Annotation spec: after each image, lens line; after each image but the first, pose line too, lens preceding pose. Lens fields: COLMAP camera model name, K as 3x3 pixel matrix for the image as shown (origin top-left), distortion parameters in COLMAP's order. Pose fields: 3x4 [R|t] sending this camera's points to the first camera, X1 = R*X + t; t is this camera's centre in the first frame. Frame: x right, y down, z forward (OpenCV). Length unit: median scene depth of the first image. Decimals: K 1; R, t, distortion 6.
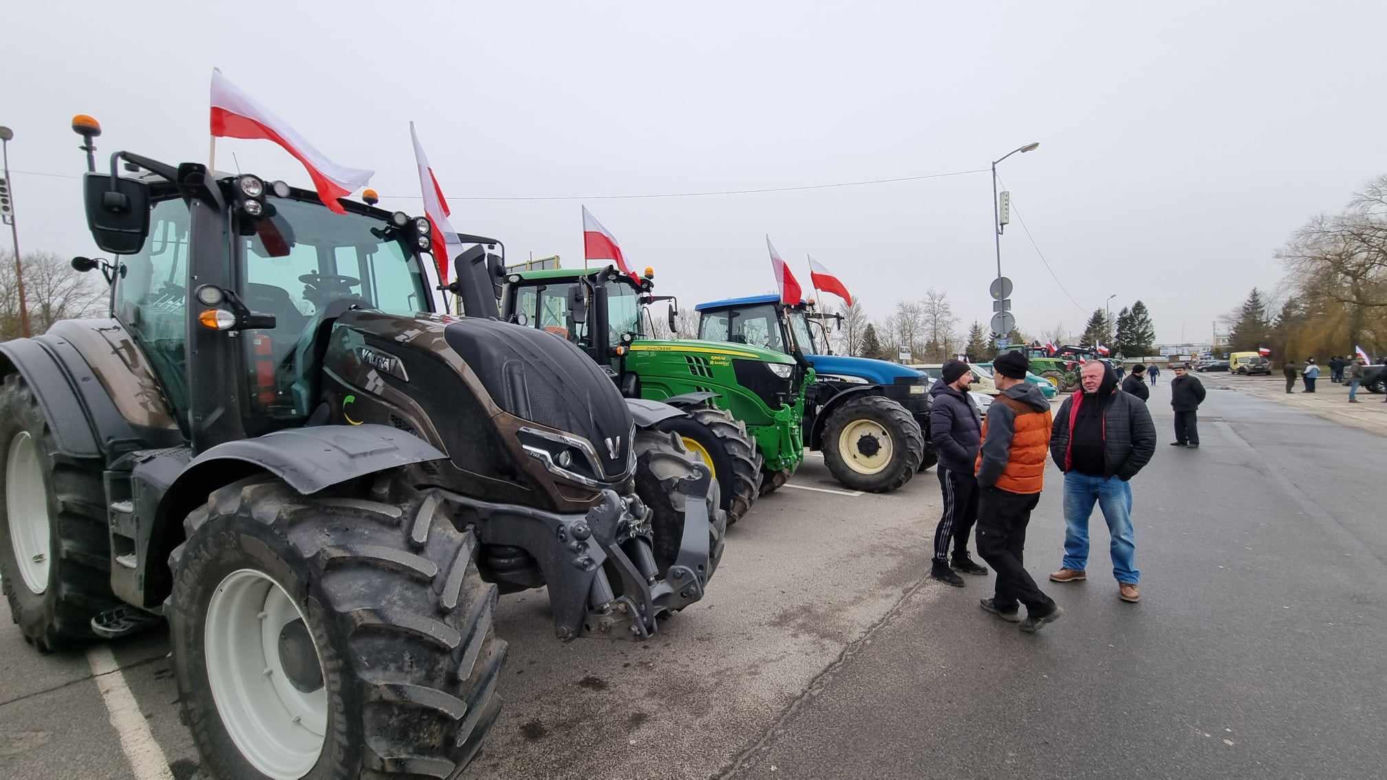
lens RADIAL K [[558.0, 0, 695.8], [0, 558.0, 394.3], [0, 0, 1]] dist [-0.000751, -0.001451]
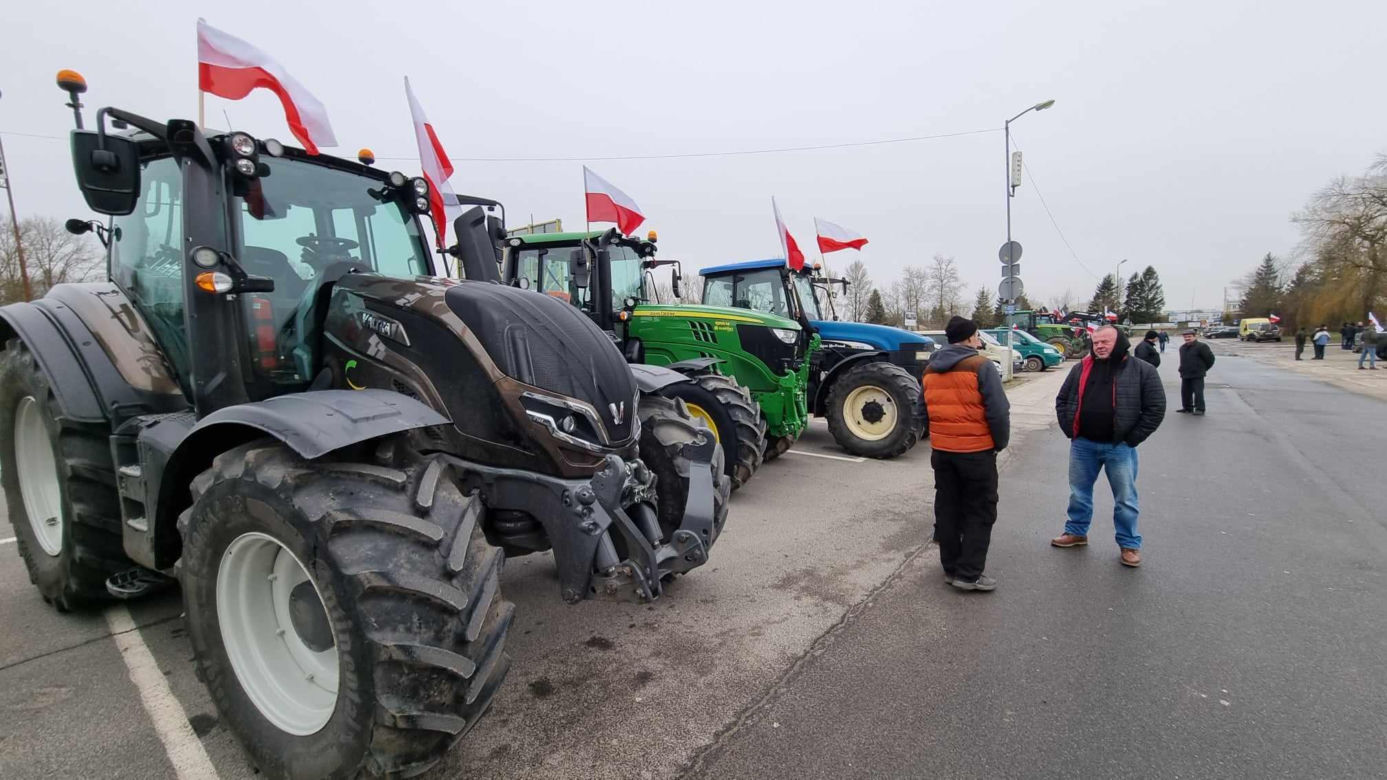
lens RADIAL K [[558.0, 0, 696.0], [0, 558.0, 393.3], [0, 0, 1]] dist [-0.000751, -0.001451]
pose [[0.999981, 0.001249, -0.006071, -0.000742], [-0.000894, 0.998307, 0.058154, 0.000978], [0.006133, -0.058148, 0.998289, 0.003978]]
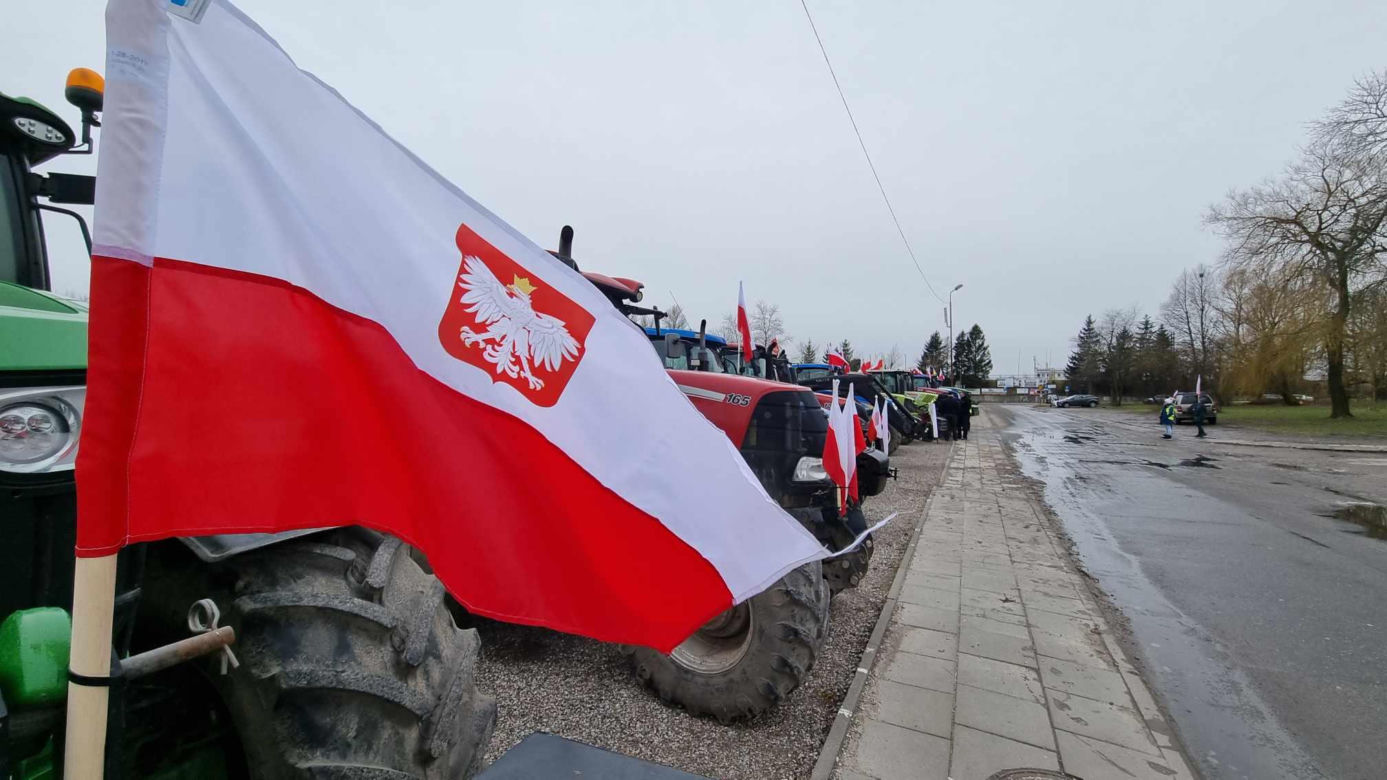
lens RADIAL K [[558.0, 0, 699.1], [0, 558.0, 388.9], [0, 0, 1]] dist [-0.000751, -0.001451]
pose [[0.970548, 0.035061, 0.238345, 3.108195], [-0.021916, 0.998100, -0.057578, -0.108385], [-0.239911, 0.050659, 0.969472, 4.851677]]
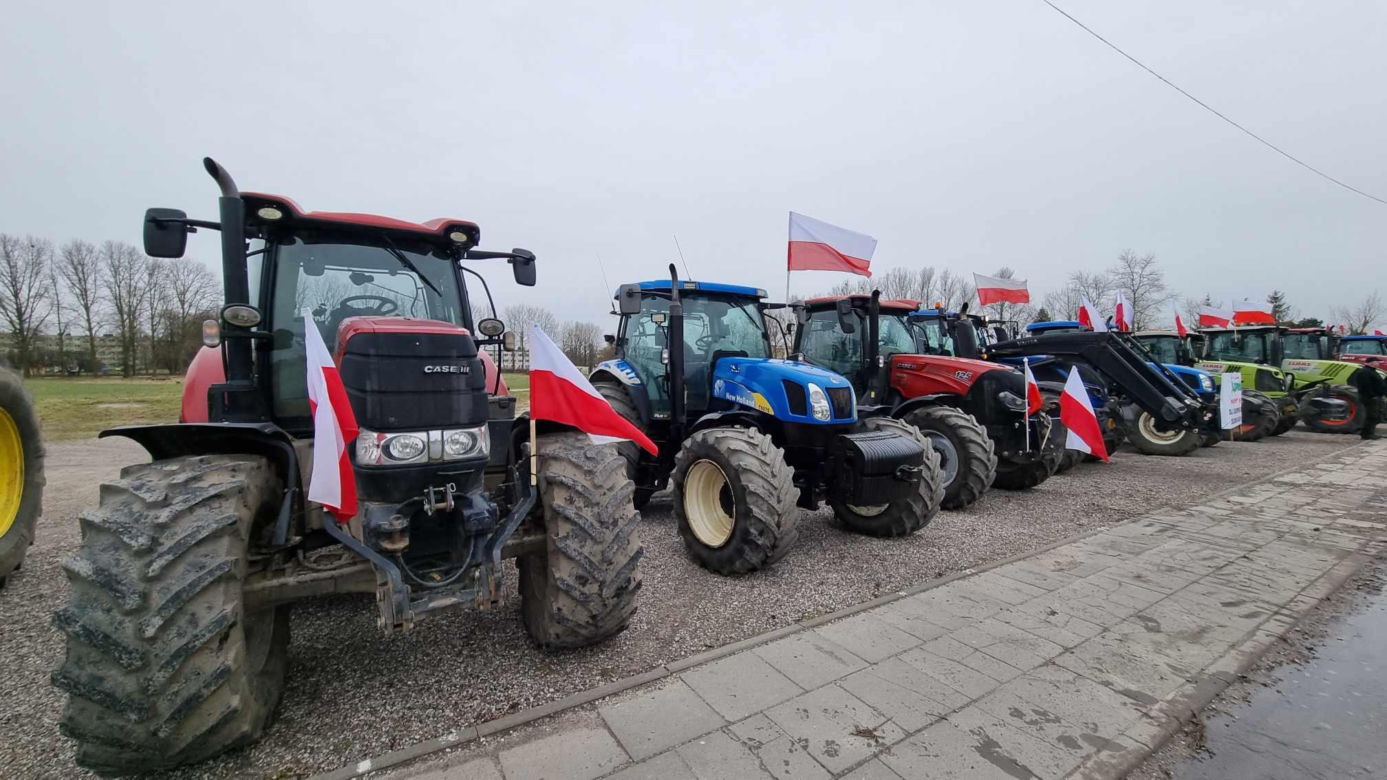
lens RADIAL K [[558.0, 0, 689.4], [0, 558.0, 401.4], [0, 0, 1]] dist [-0.000751, -0.001451]
pose [[0.949057, 0.038642, -0.312727, 3.349427], [-0.034845, 0.999236, 0.017724, -0.108498], [0.313173, -0.005924, 0.949678, 4.949771]]
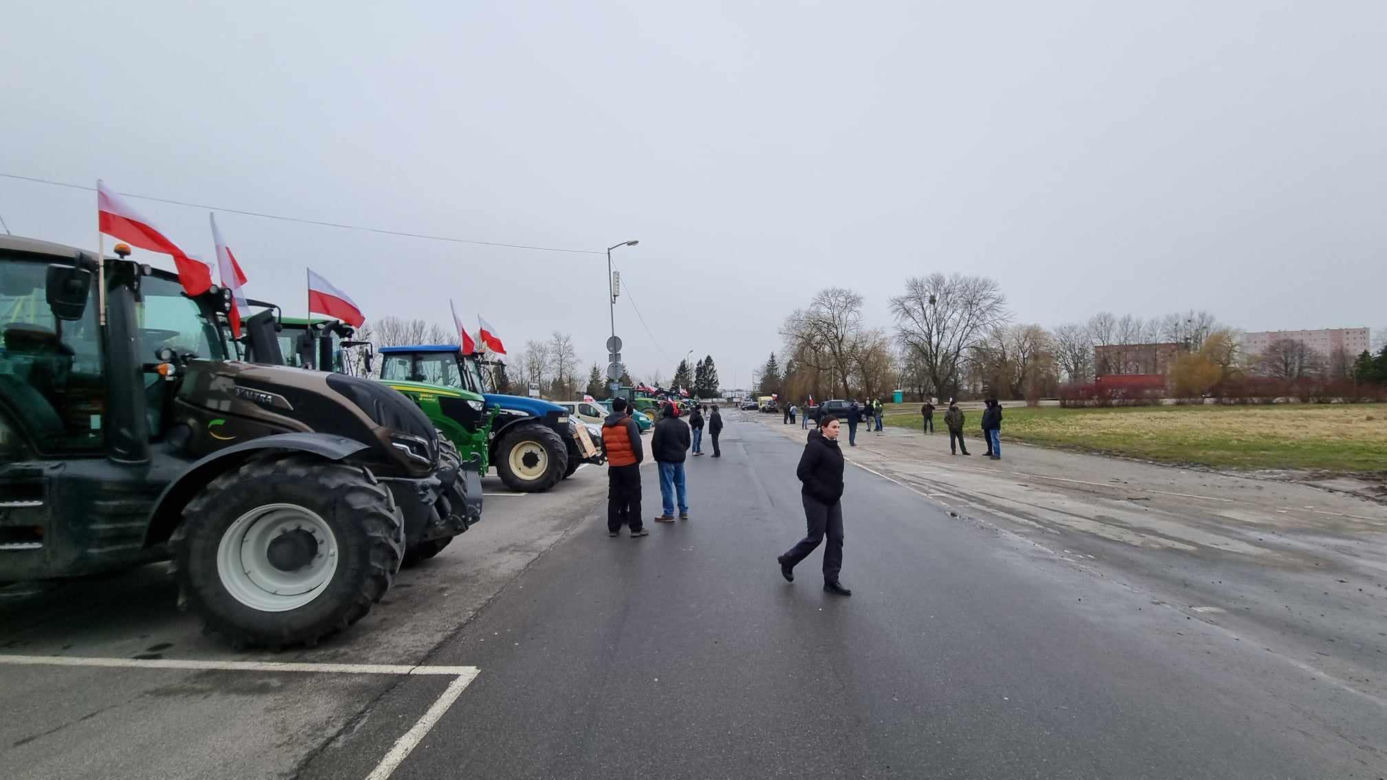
lens RADIAL K [[558.0, 0, 694.6], [0, 558.0, 397.8], [0, 0, 1]] dist [-0.000751, -0.001451]
pose [[0.801173, 0.022354, 0.598015, -0.204418], [0.011864, 0.998512, -0.053219, 0.015787], [-0.598315, 0.049733, 0.799716, -0.382591]]
